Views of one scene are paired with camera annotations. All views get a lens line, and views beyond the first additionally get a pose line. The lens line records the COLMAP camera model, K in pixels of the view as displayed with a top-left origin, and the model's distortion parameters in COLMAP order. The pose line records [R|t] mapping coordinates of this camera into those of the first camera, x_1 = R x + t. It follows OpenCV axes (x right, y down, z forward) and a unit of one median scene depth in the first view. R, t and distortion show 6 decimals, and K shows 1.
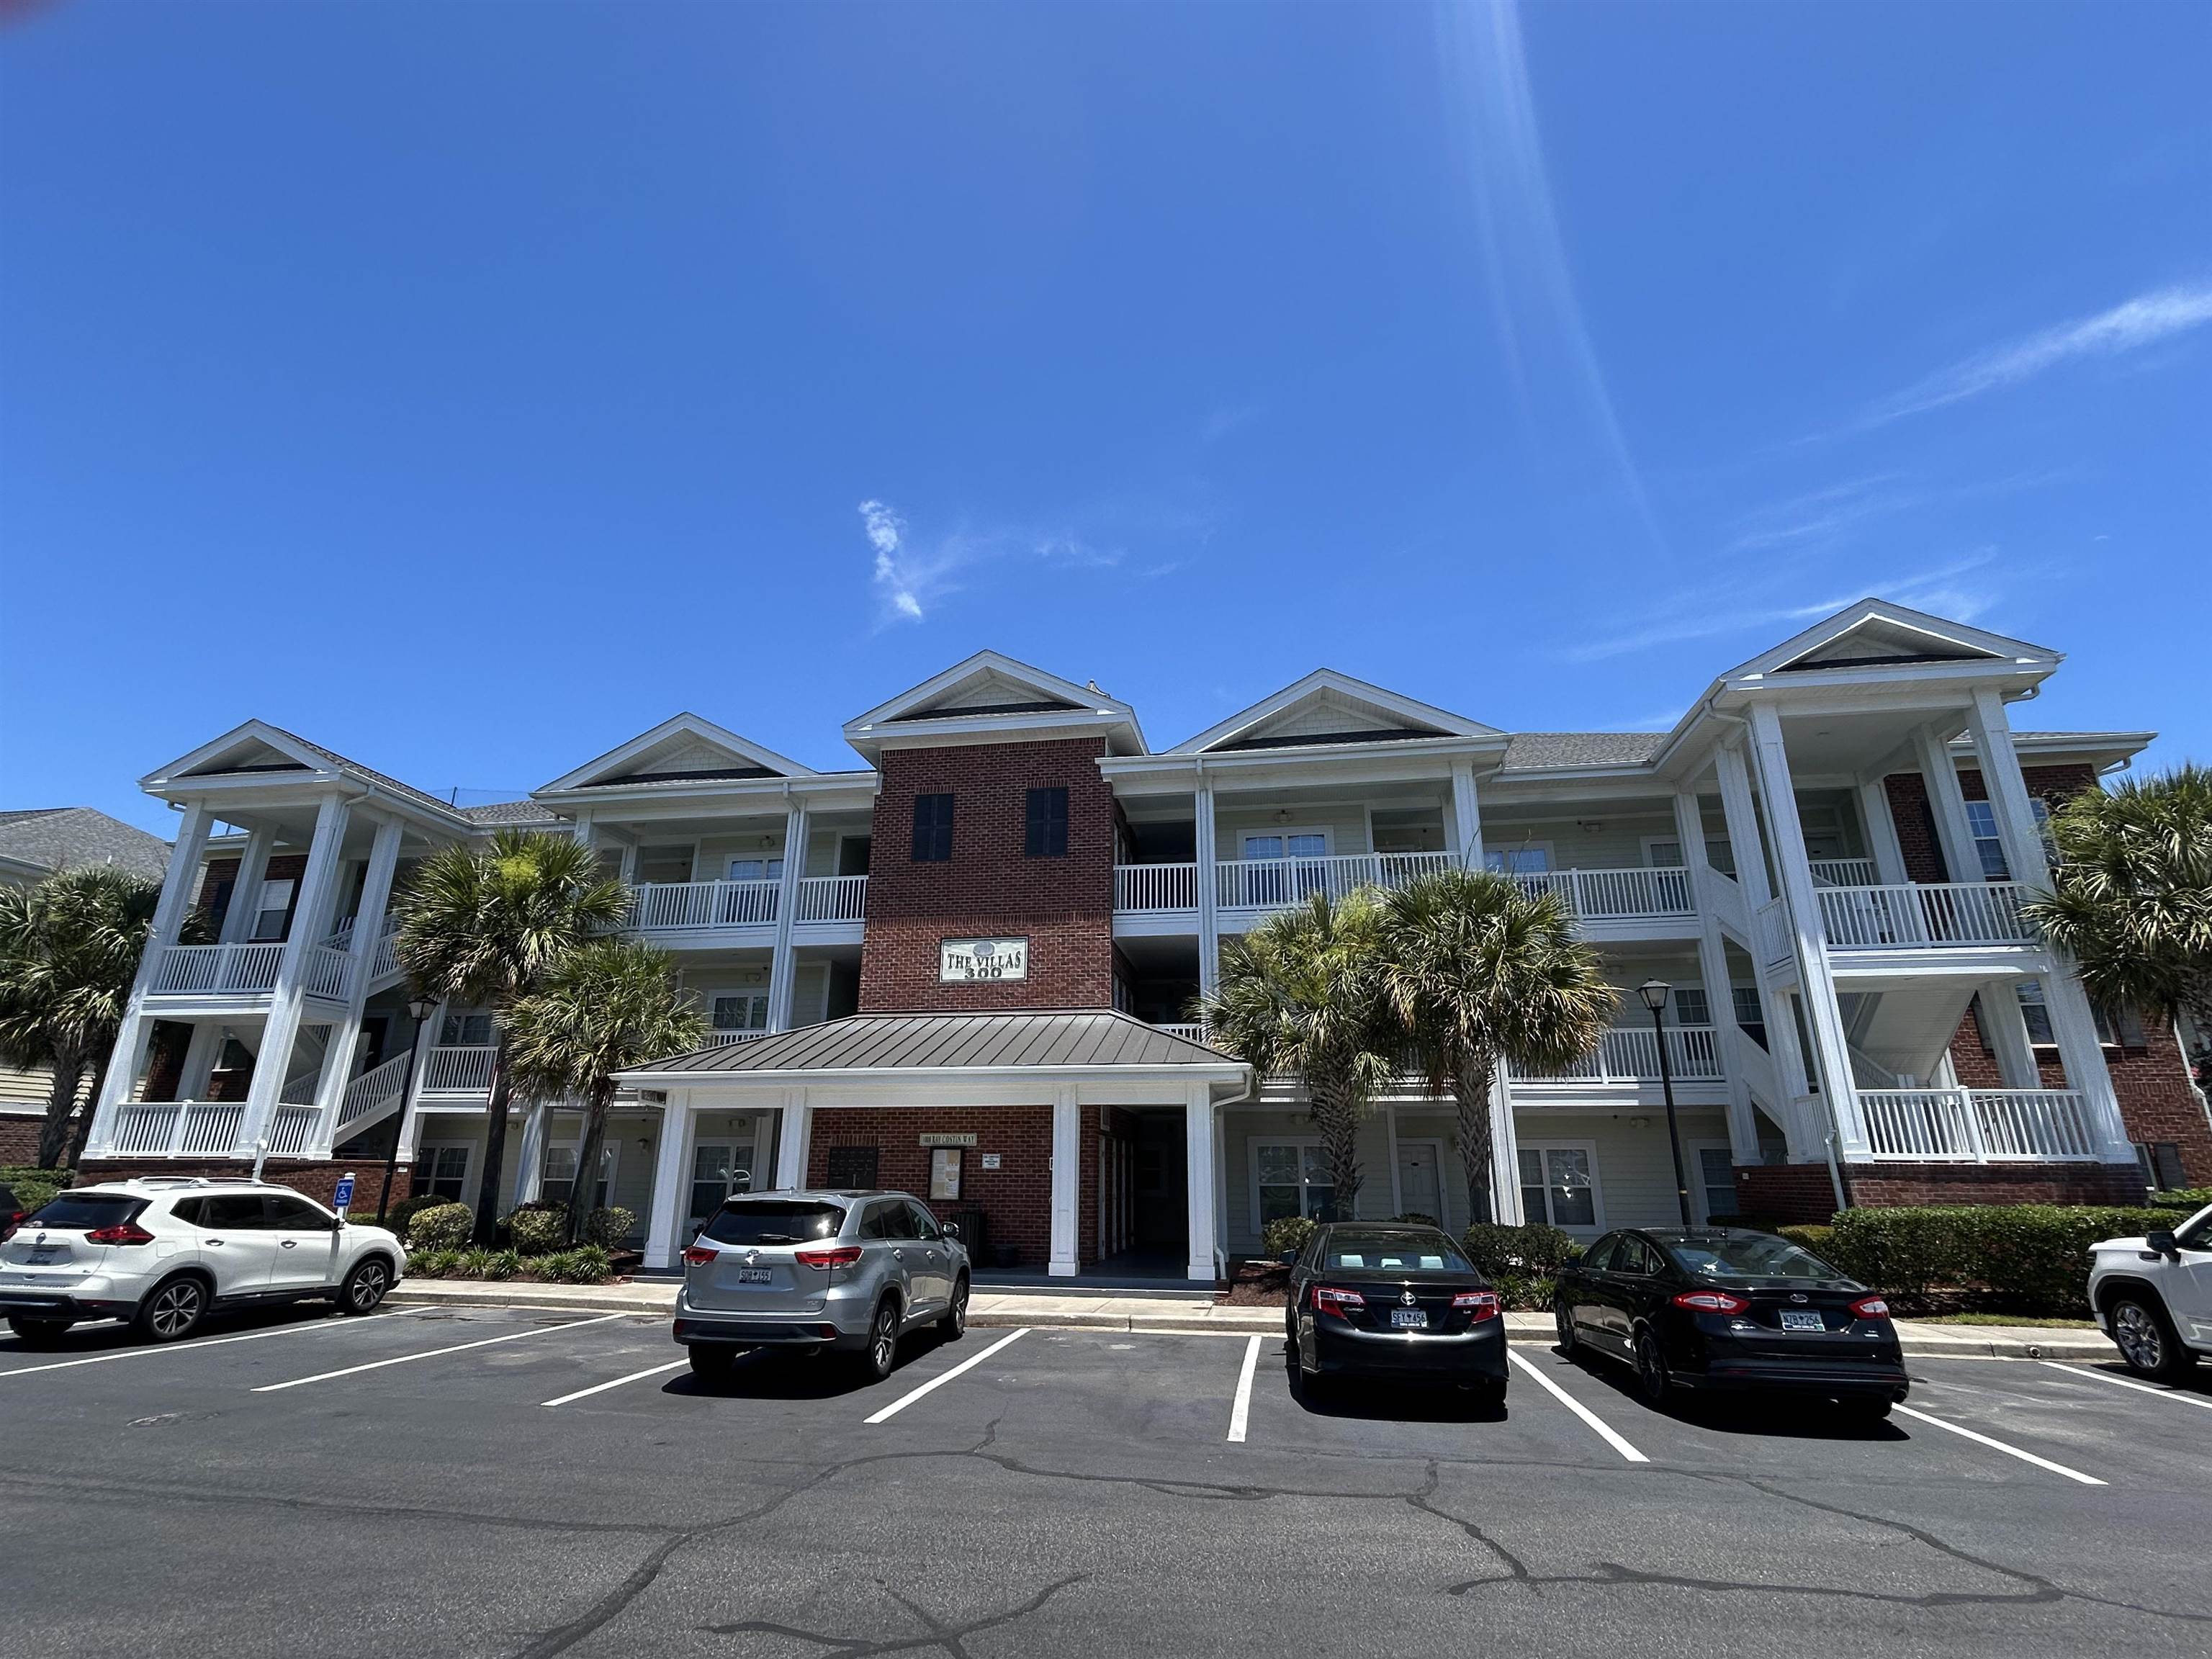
lens RADIAL K [[1043.7, 0, 1102.4], [0, 1043.7, 826.7], [0, 0, 1]] dist [0.004840, -0.000412]
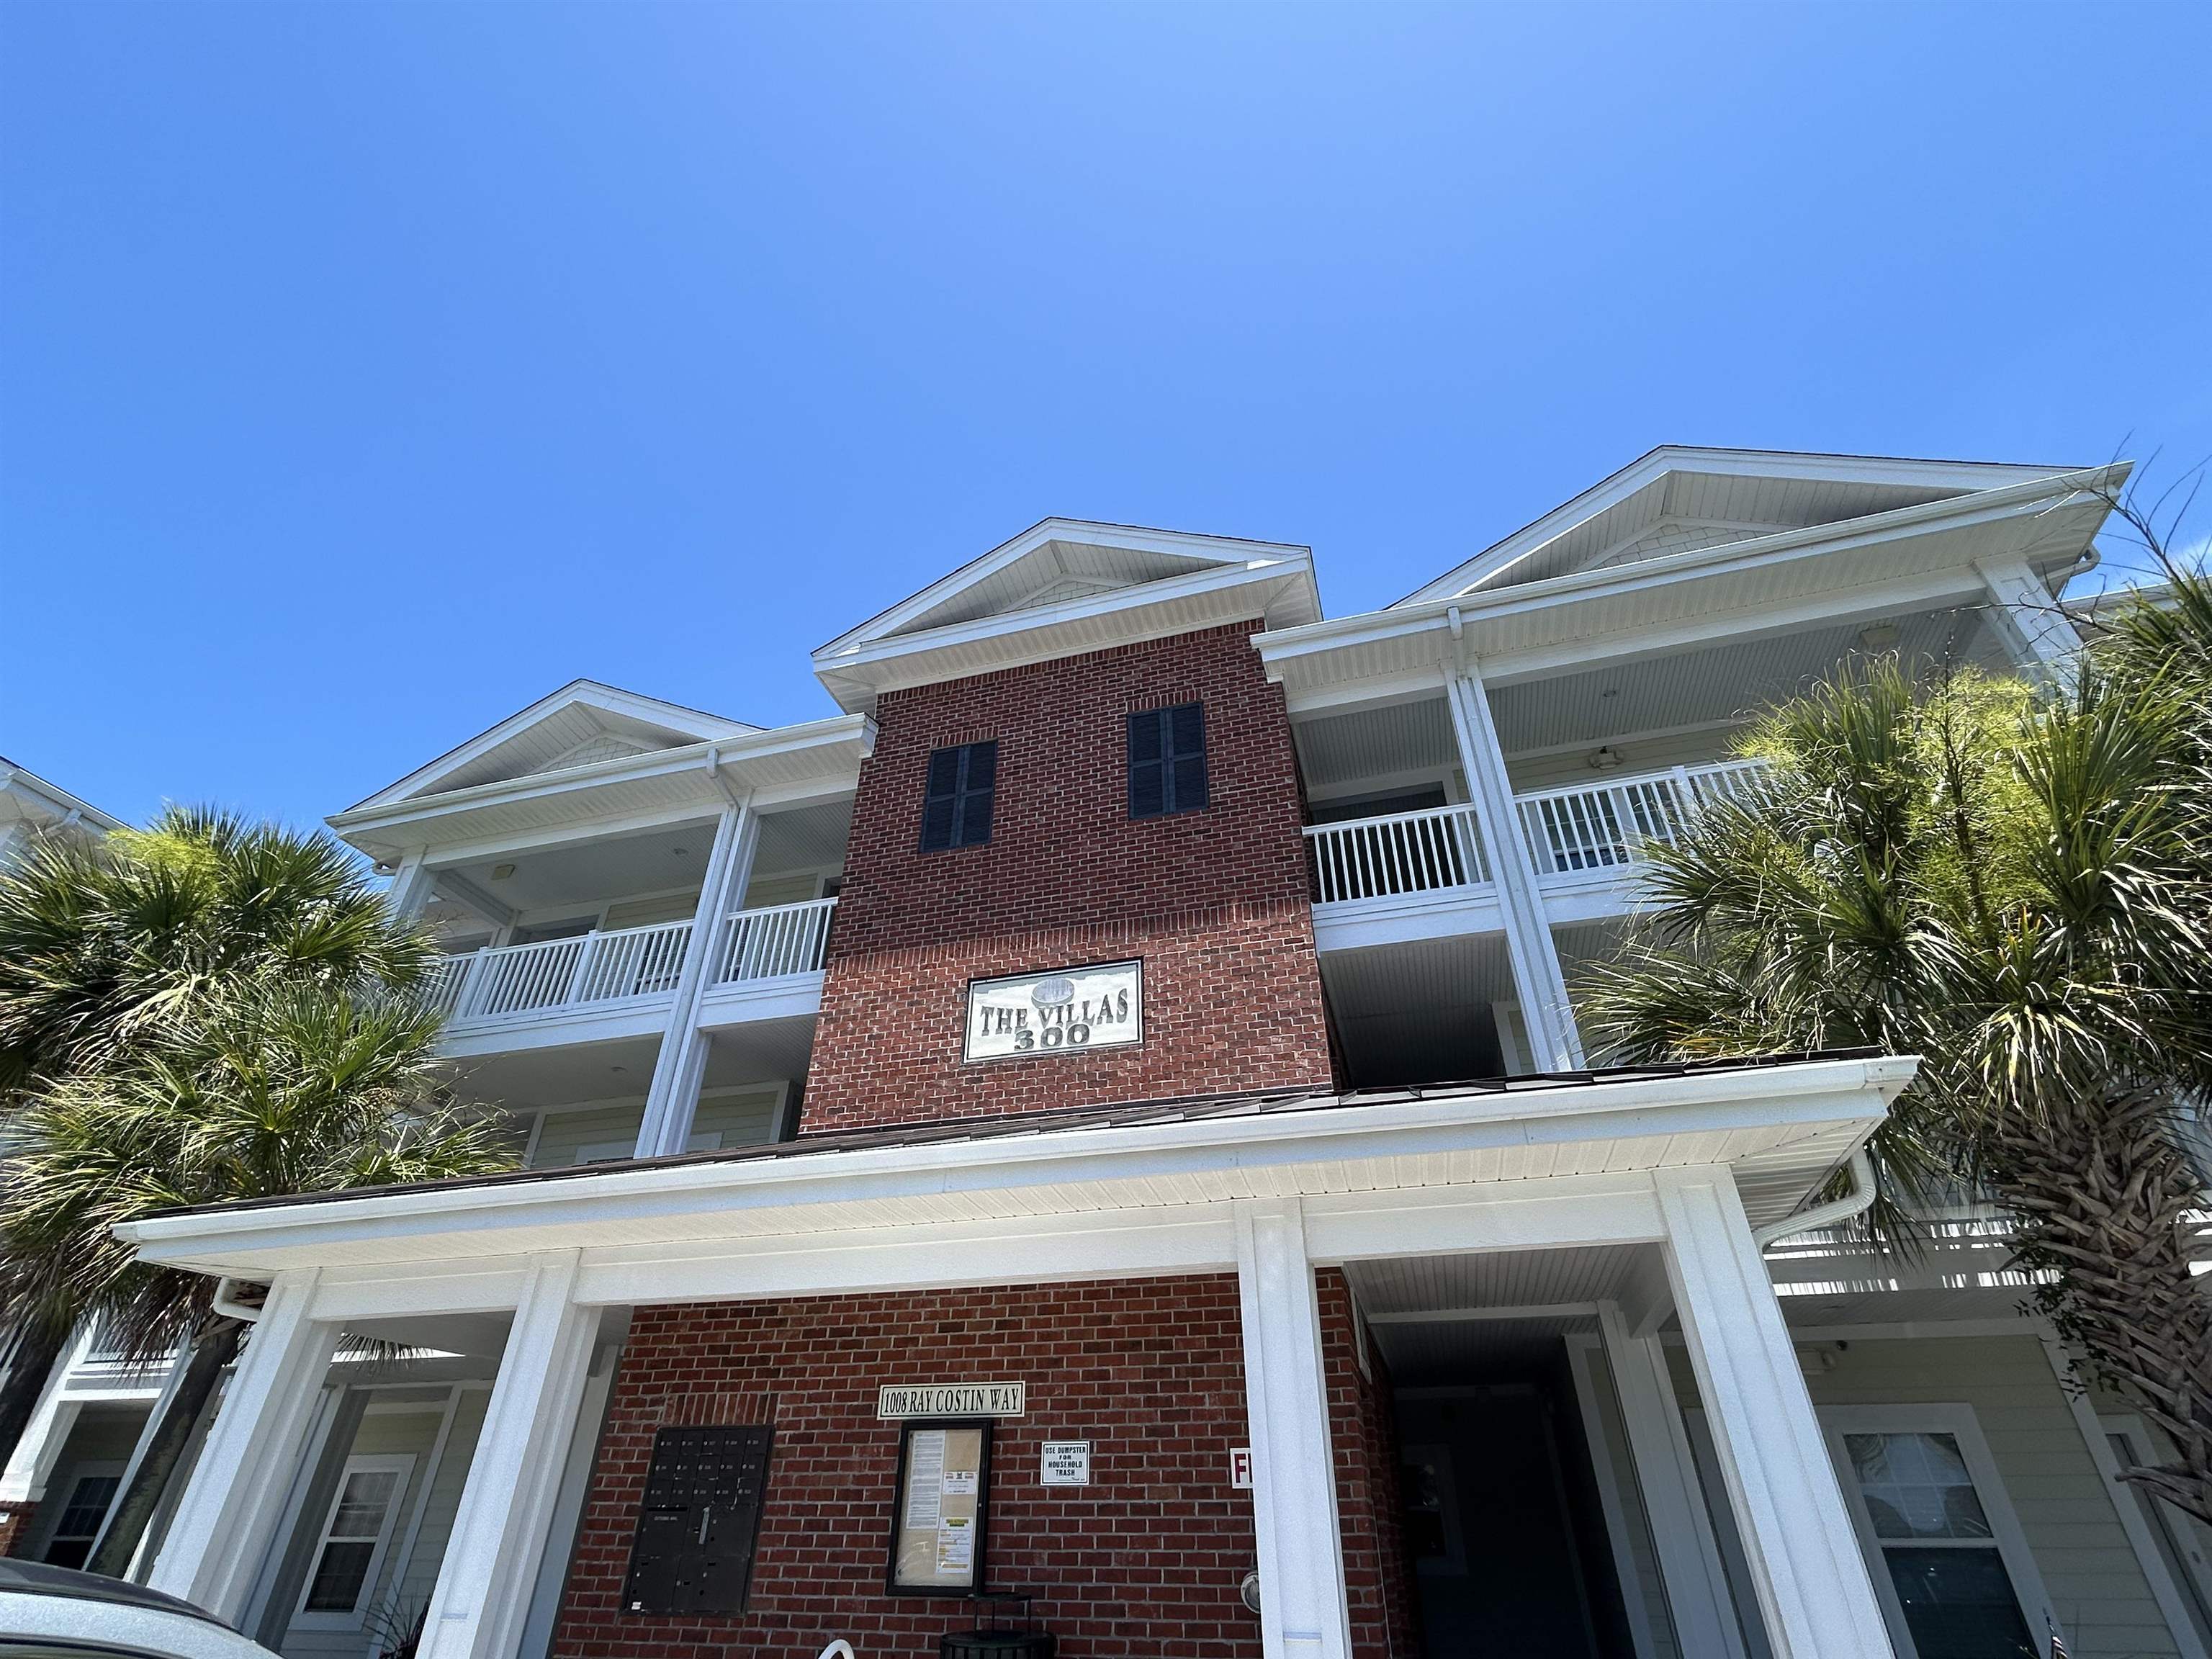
lens RADIAL K [[1043.7, 0, 1106.9], [0, 1043.7, 838.5], [0, 0, 1]] dist [0.004840, -0.000412]
pose [[0.994205, -0.062578, -0.087406, -0.040950], [0.037250, 0.963269, -0.265943, 0.179536], [0.100838, 0.261146, 0.960018, 0.514433]]
